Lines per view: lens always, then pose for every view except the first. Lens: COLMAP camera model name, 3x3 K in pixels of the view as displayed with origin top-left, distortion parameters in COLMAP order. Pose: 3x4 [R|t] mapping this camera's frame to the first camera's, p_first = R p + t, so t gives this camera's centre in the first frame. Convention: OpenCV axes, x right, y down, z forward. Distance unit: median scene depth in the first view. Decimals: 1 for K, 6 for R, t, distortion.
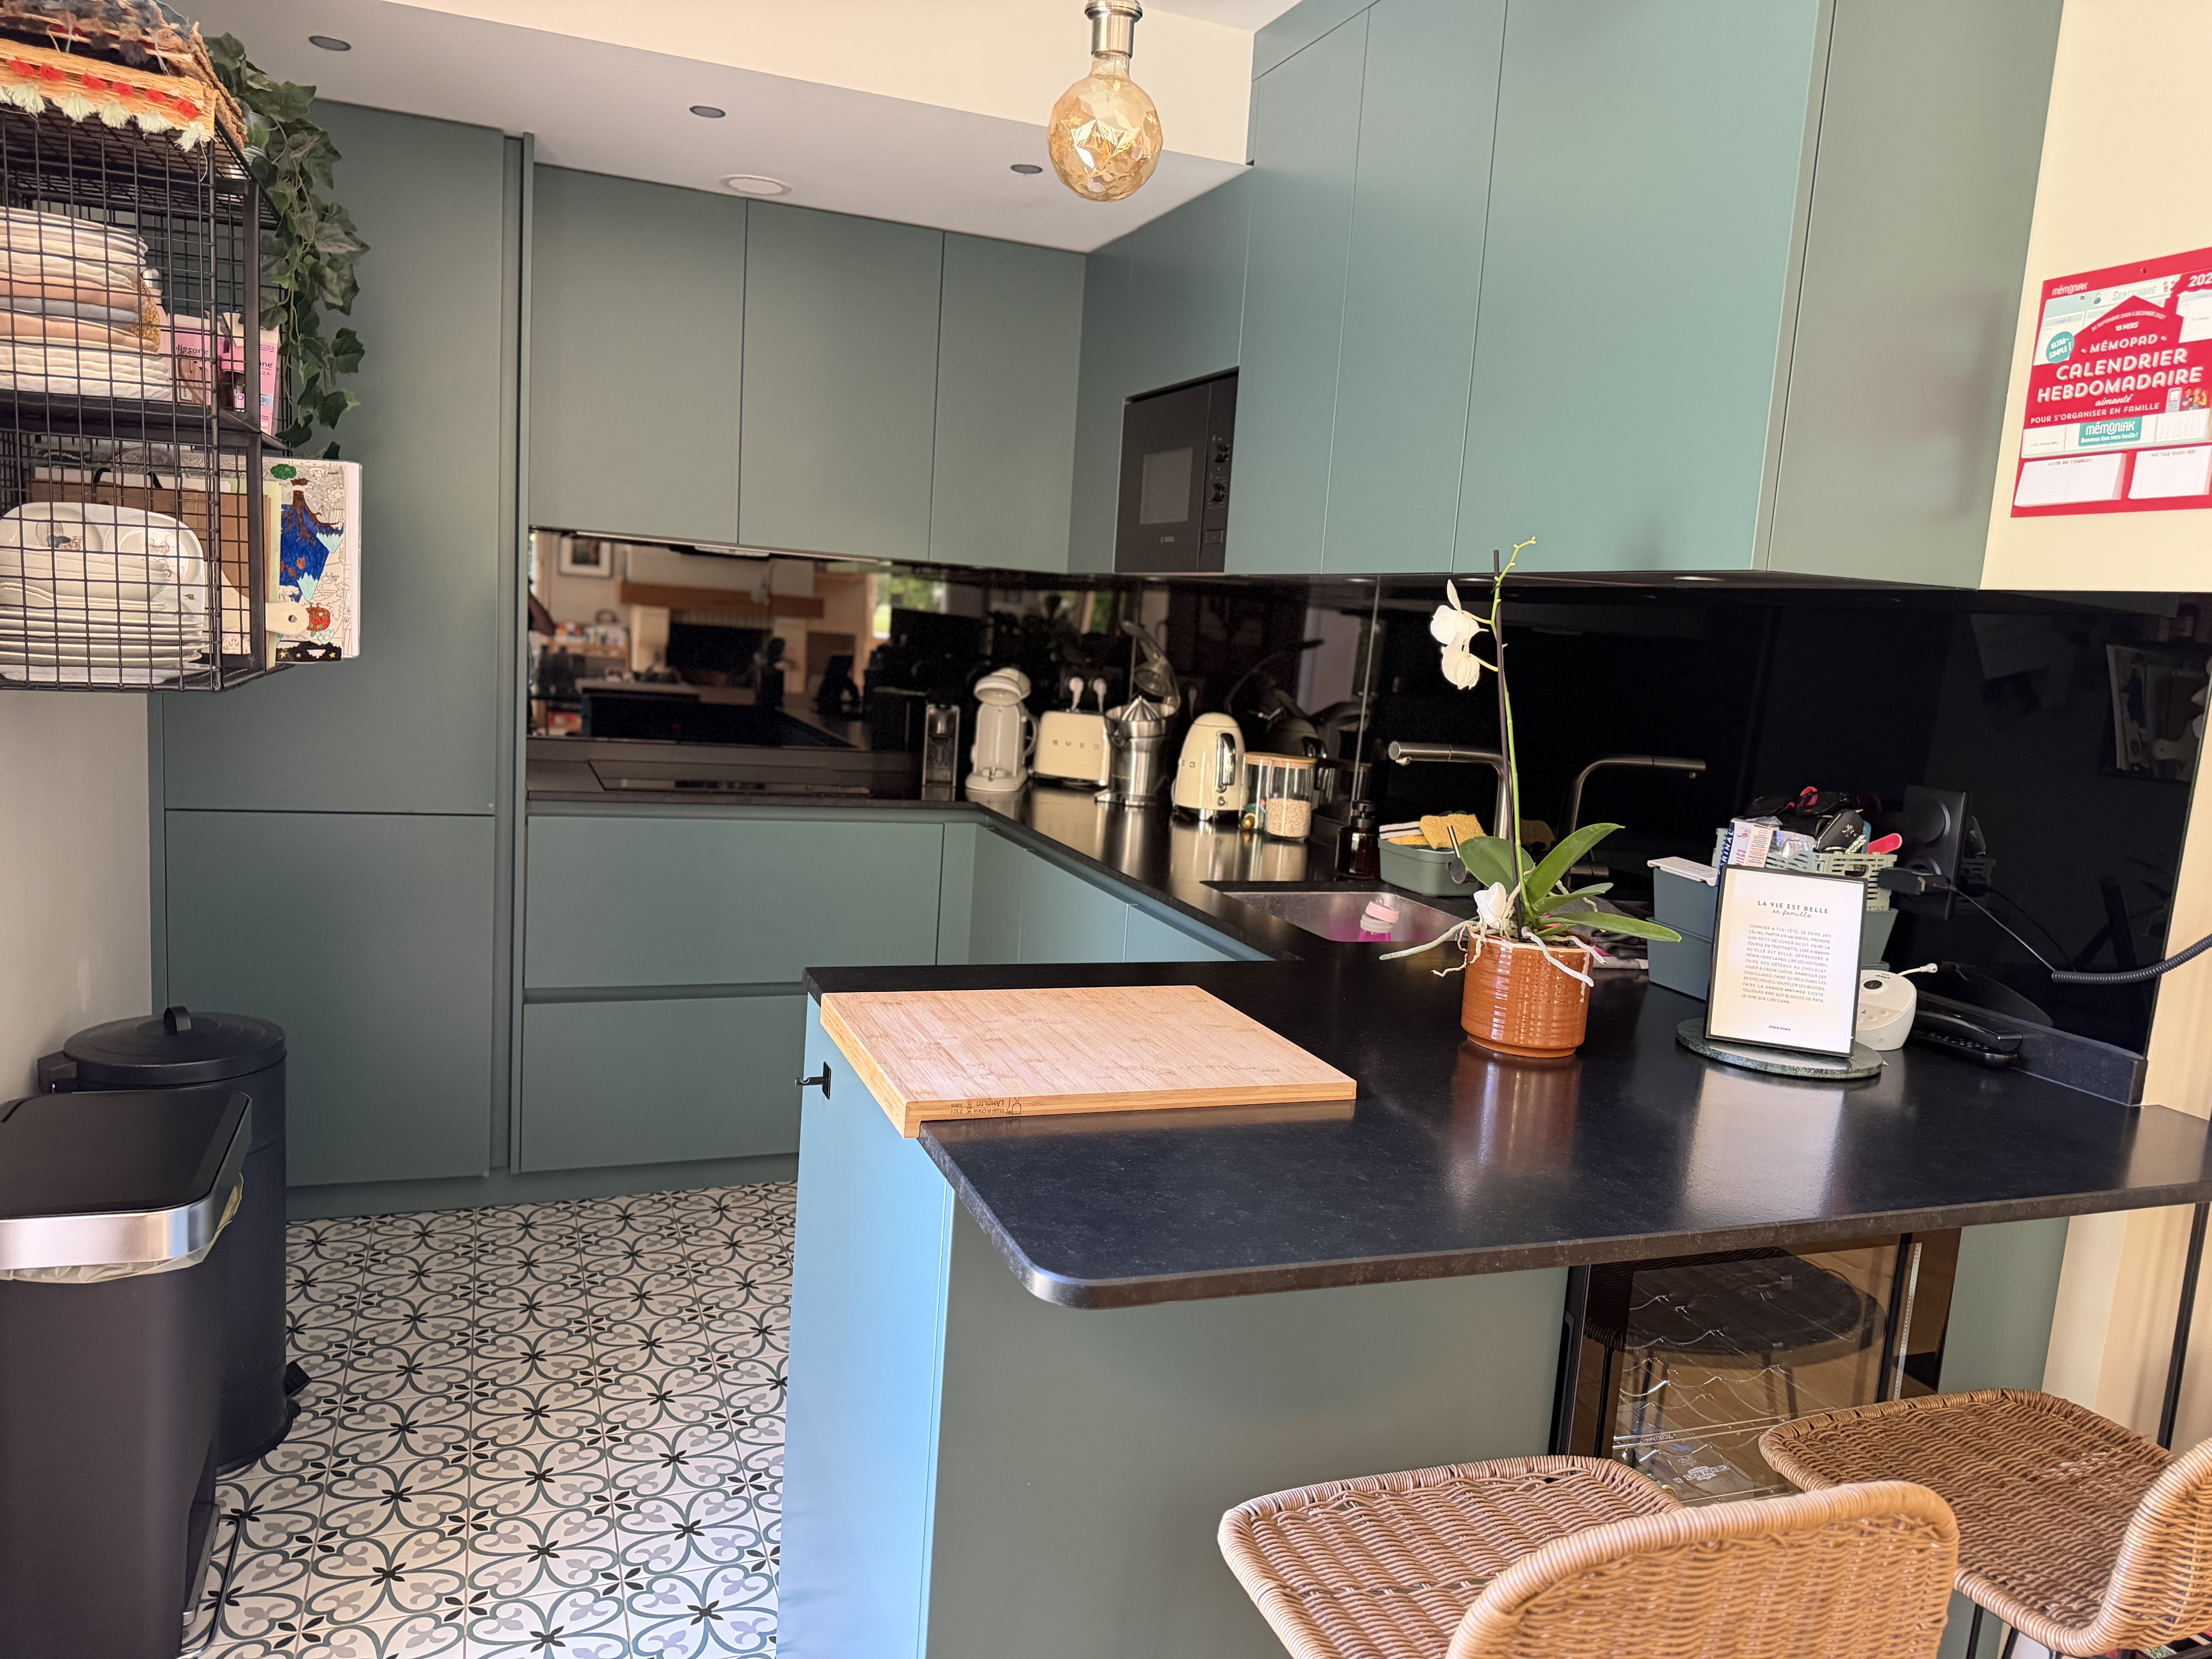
lens RADIAL K [[1560.5, 0, 1103.4], [0, 1560.5, 836.4], [0, 0, 1]] dist [-0.024884, 0.005128]
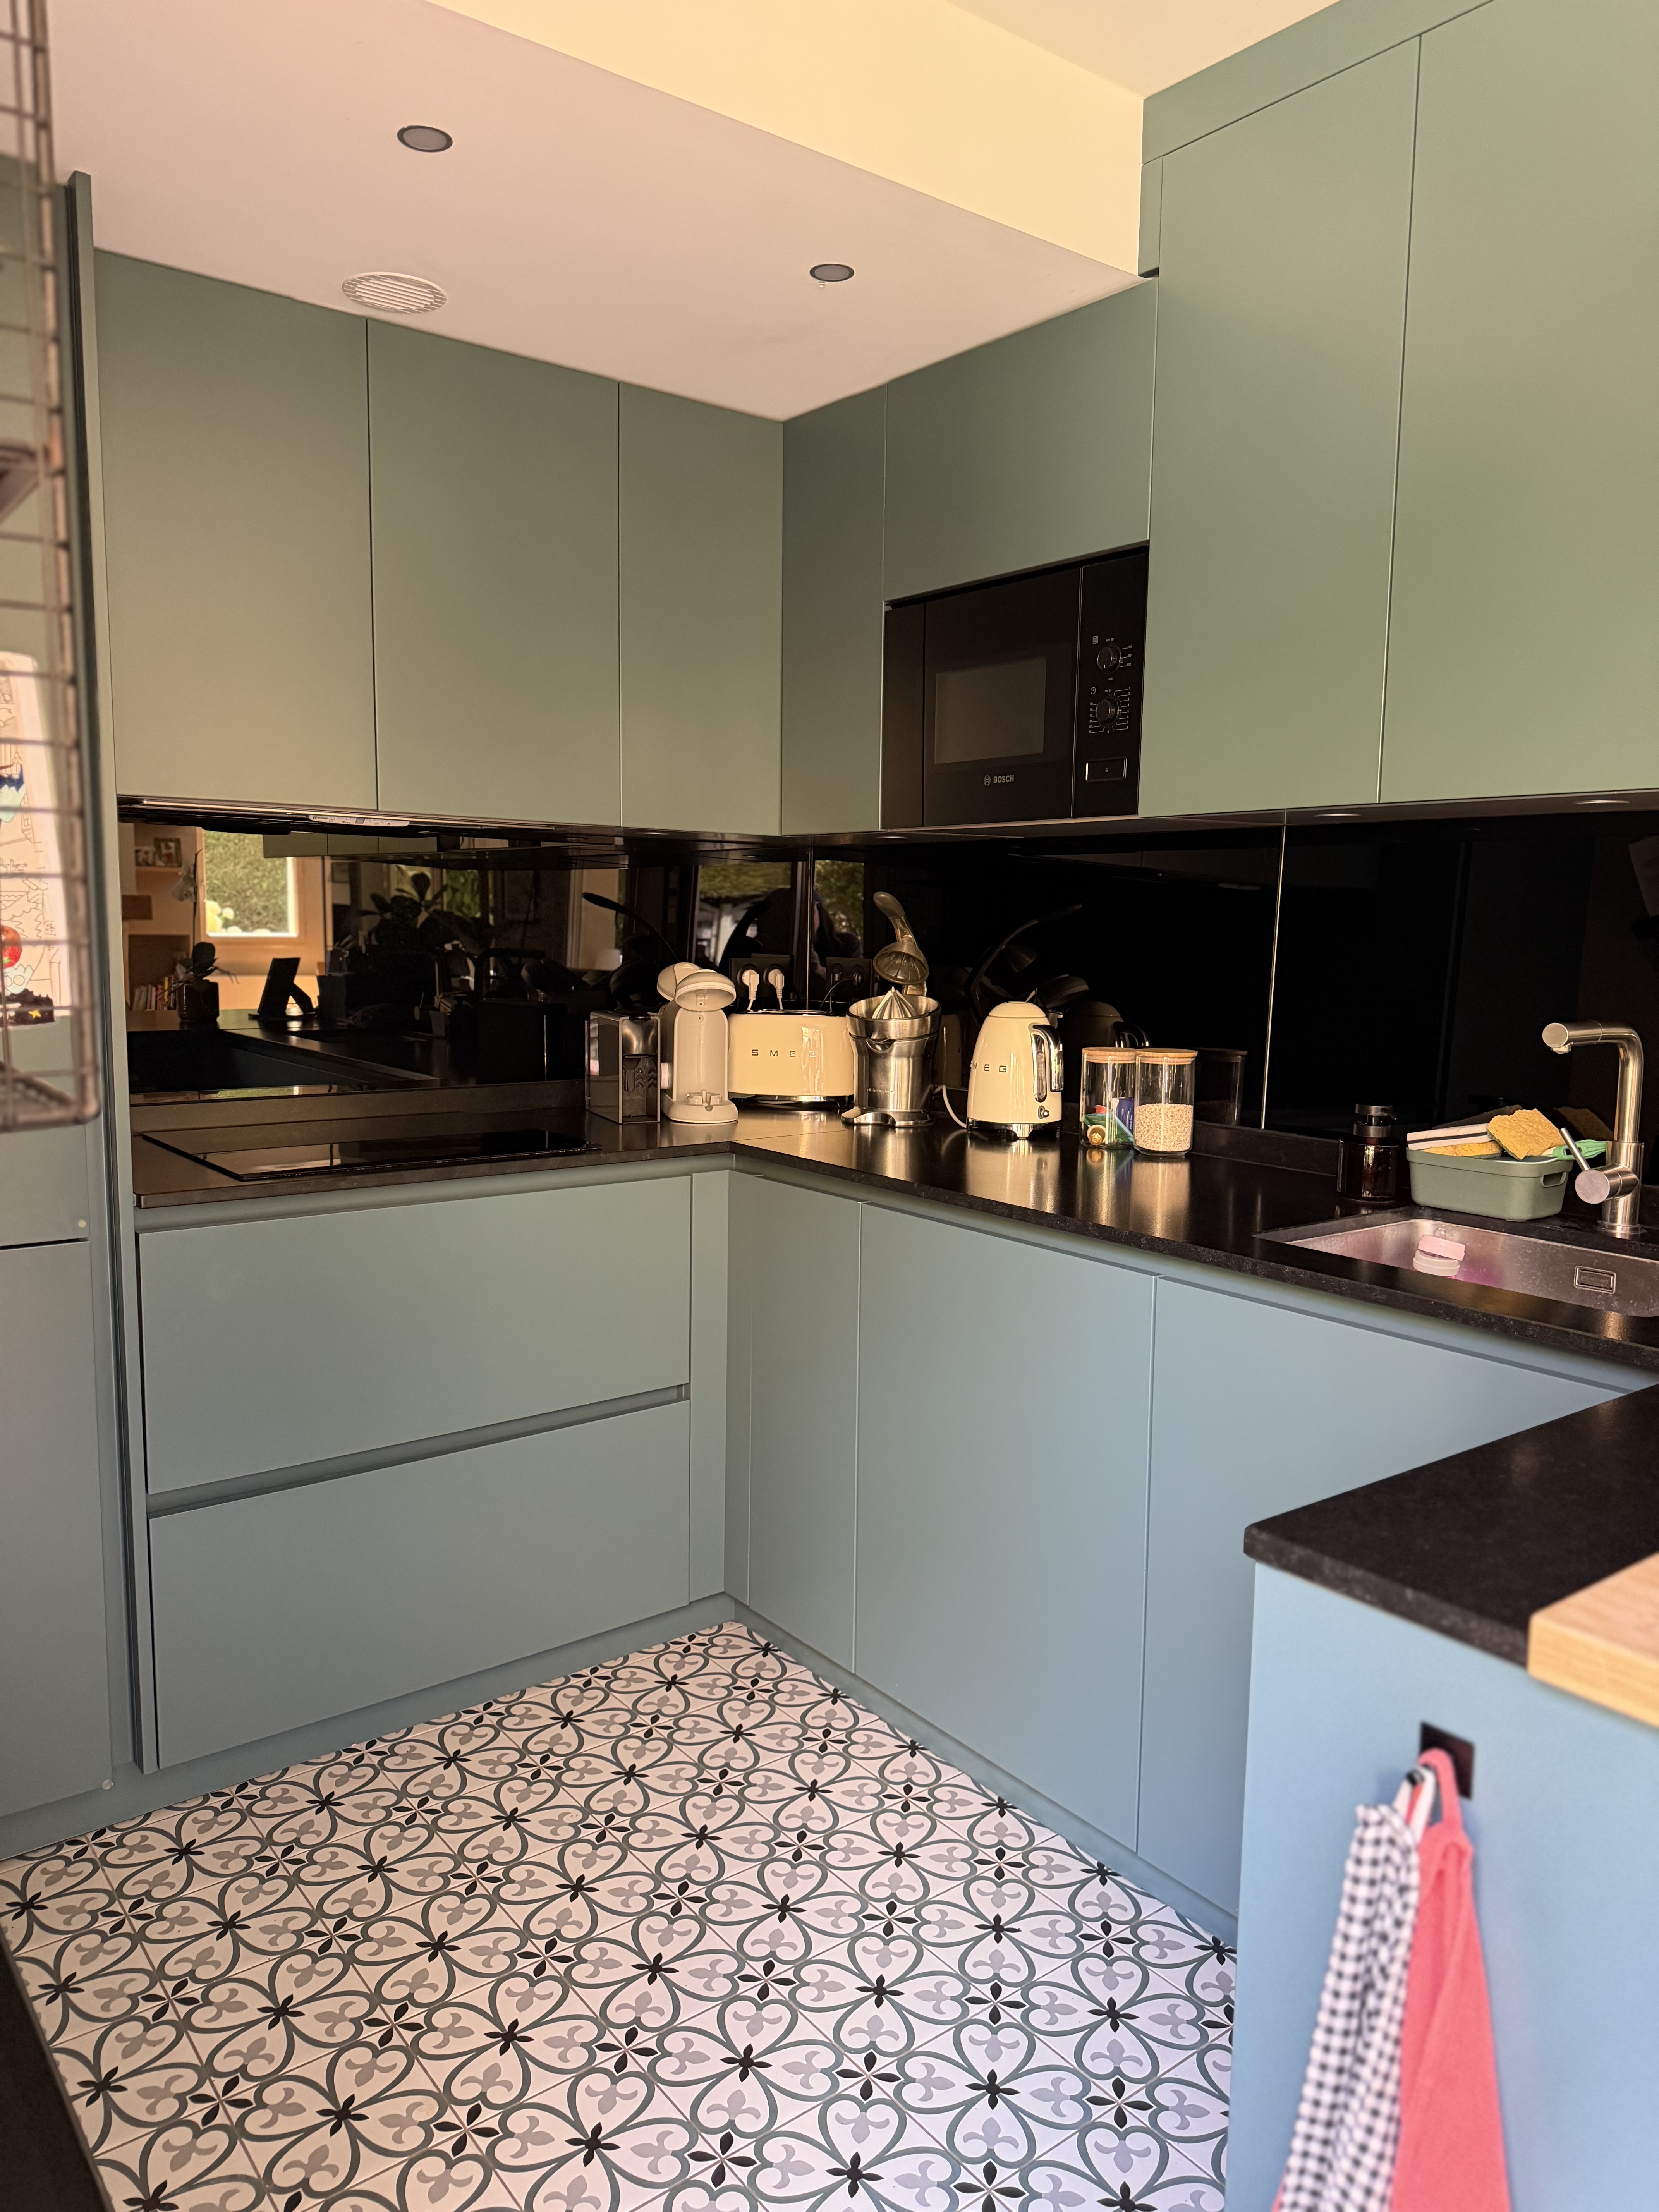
lens RADIAL K [[1560.5, 0, 830.6], [0, 1560.5, 1092.7], [0, 0, 1]] dist [-0.024884, 0.005128]
pose [[0.959716, -0.086331, 0.267380, -0.235452], [0.089939, 0.995947, -0.001251, -0.040584], [-0.266188, 0.025248, 0.963590, 0.266320]]
